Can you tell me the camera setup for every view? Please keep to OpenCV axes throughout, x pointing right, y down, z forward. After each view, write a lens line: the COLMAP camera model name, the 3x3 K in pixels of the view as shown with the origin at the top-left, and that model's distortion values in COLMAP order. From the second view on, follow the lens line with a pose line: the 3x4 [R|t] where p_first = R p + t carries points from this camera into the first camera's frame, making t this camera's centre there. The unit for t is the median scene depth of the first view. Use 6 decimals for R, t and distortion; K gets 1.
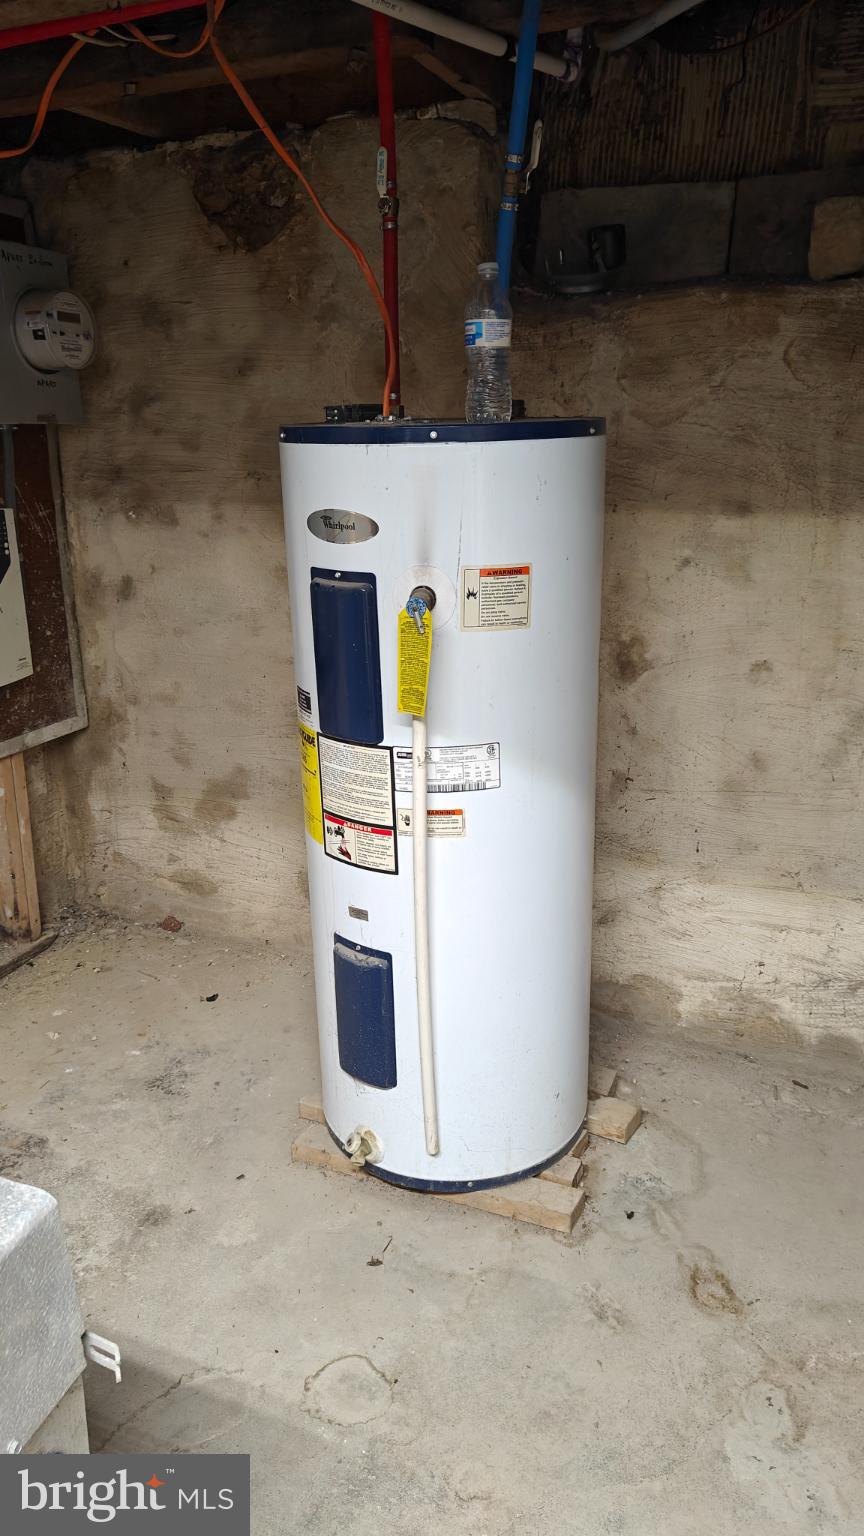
lens RADIAL K [[1066.0, 0, 431.7], [0, 1066.0, 770.6], [0, 0, 1]] dist [0.005962, 0.003250]
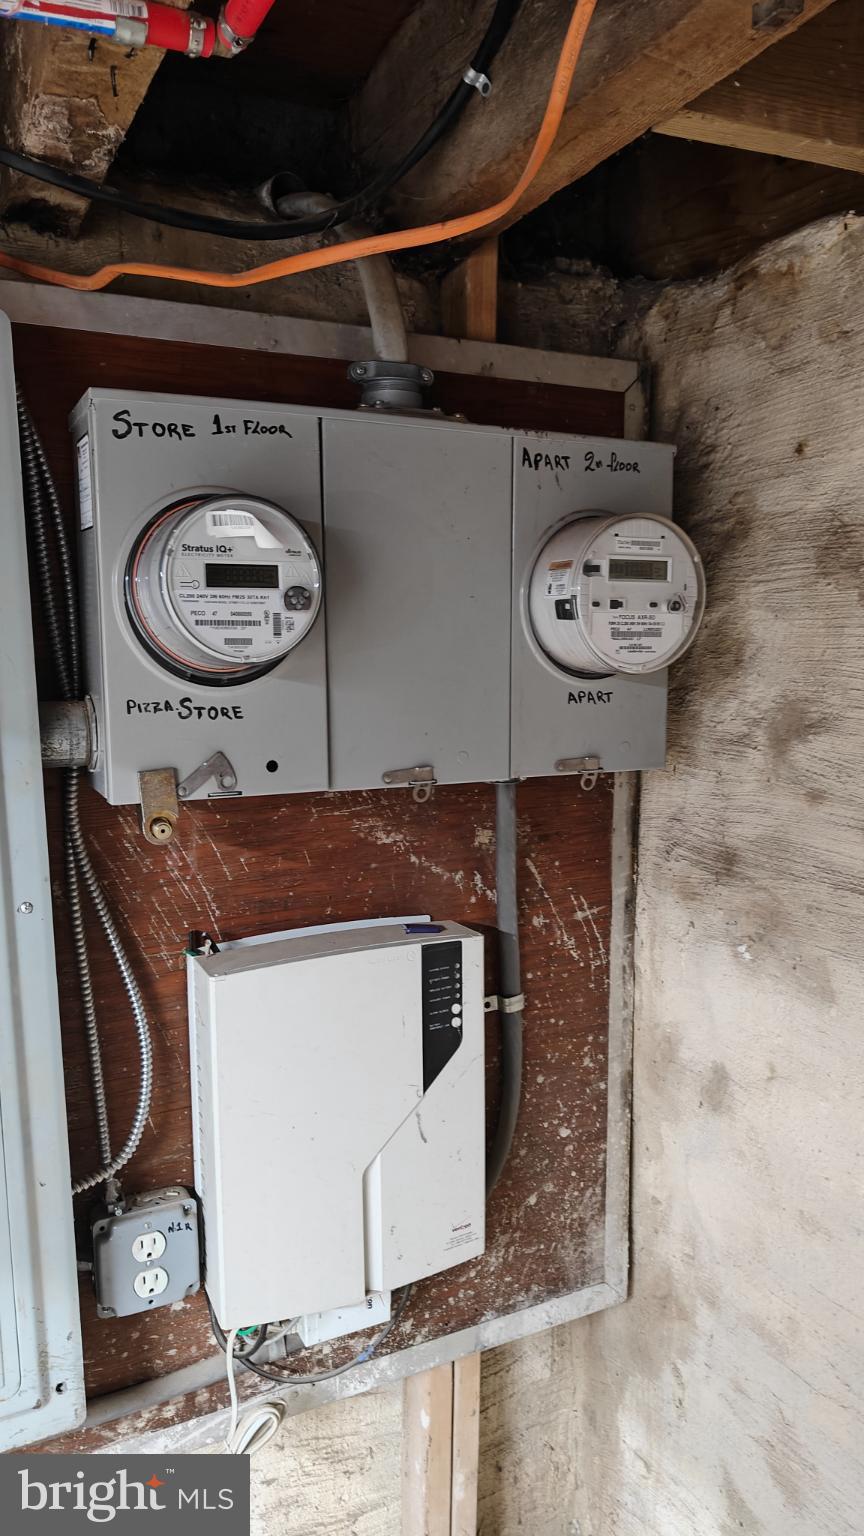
lens RADIAL K [[1066.0, 0, 428.2], [0, 1066.0, 765.4], [0, 0, 1]] dist [0.005962, 0.003250]
pose [[0.755212, 0.086192, -0.649789, -0.082091], [-0.198581, 0.974815, -0.101494, -0.230689], [0.624676, 0.205685, 0.753308, 0.509766]]
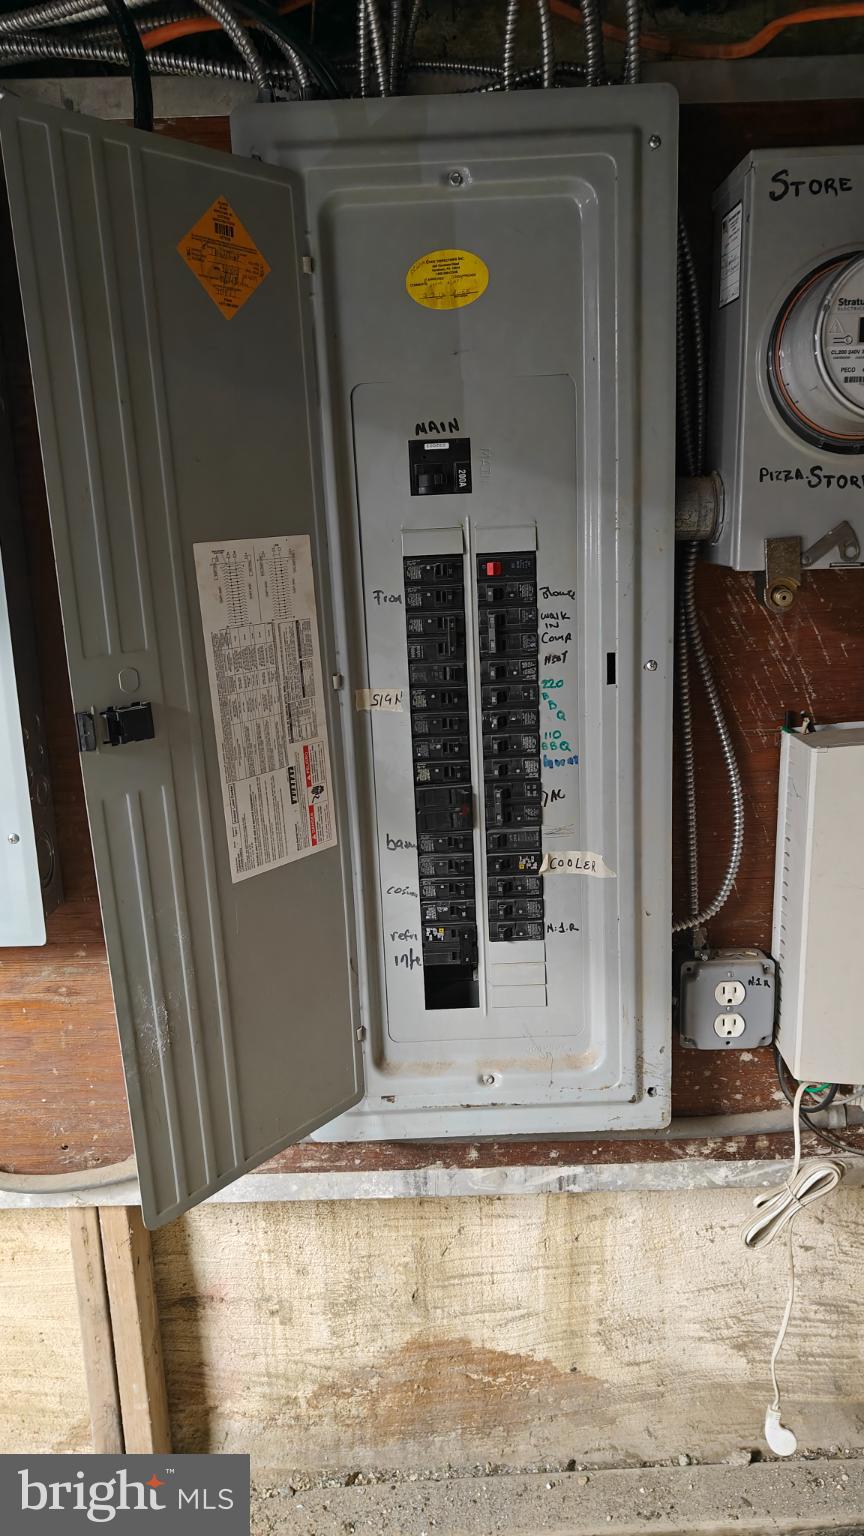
lens RADIAL K [[1066.0, 0, 427.2], [0, 1066.0, 763.7], [0, 0, 1]] dist [0.005962, 0.003250]
pose [[0.389319, 0.210311, -0.896772, -0.081029], [-0.249451, 0.961276, 0.117143, -0.192022], [0.886682, 0.178095, 0.426705, 0.474571]]
